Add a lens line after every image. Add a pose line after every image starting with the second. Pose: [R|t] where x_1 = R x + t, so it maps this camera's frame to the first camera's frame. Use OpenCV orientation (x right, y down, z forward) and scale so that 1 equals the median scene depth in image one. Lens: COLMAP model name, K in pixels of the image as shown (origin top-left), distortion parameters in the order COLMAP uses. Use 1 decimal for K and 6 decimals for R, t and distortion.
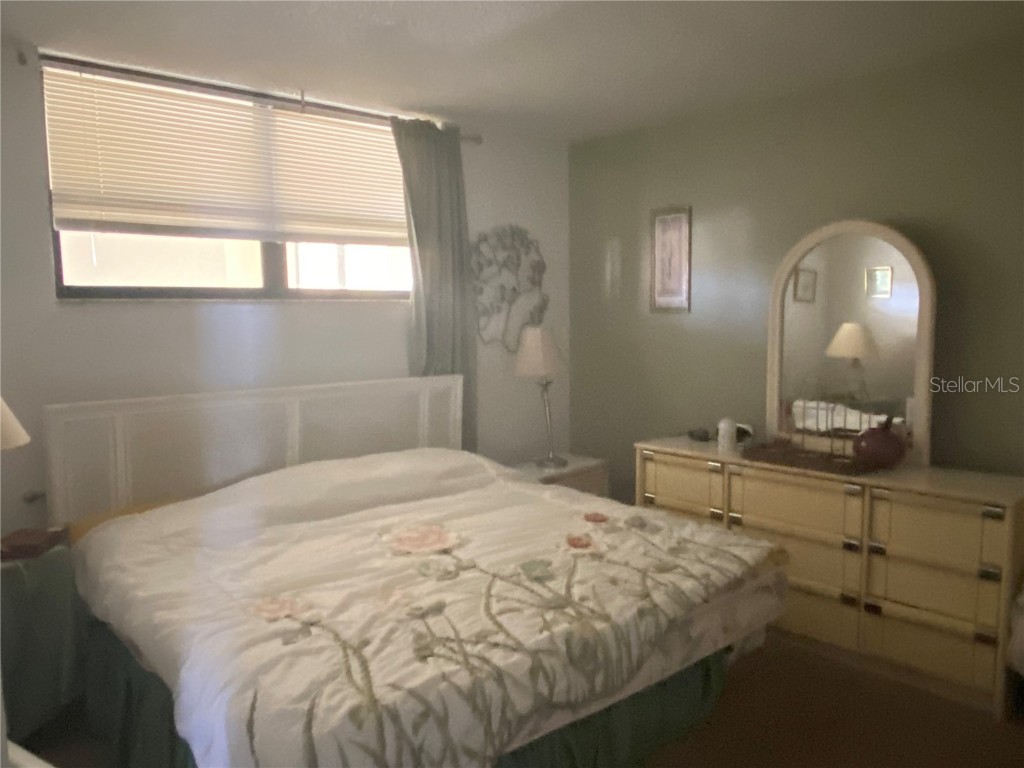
lens RADIAL K [[745.7, 0, 512.0], [0, 745.7, 384.0], [0, 0, 1]] dist [-0.000112, -0.000064]
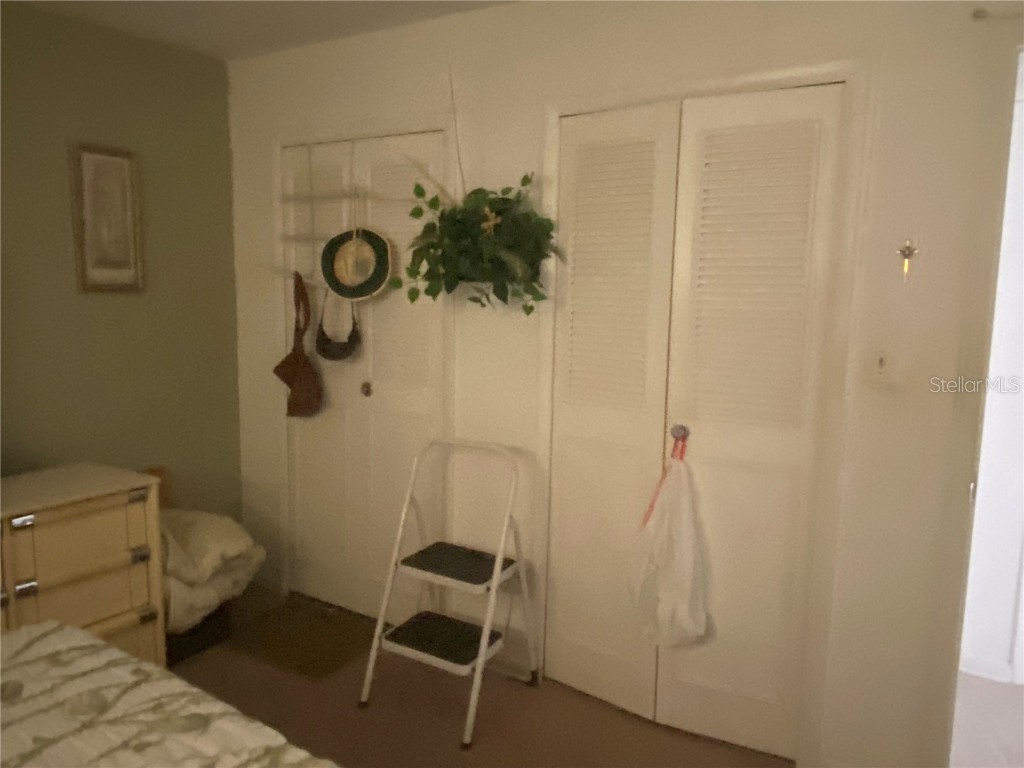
lens RADIAL K [[745.7, 0, 512.0], [0, 745.7, 384.0], [0, 0, 1]] dist [-0.000112, -0.000064]
pose [[-0.323288, -0.100973, 0.940898, -0.463190], [0.070432, 0.988966, 0.130331, -0.075530], [-0.943676, 0.108404, -0.312609, 0.811509]]
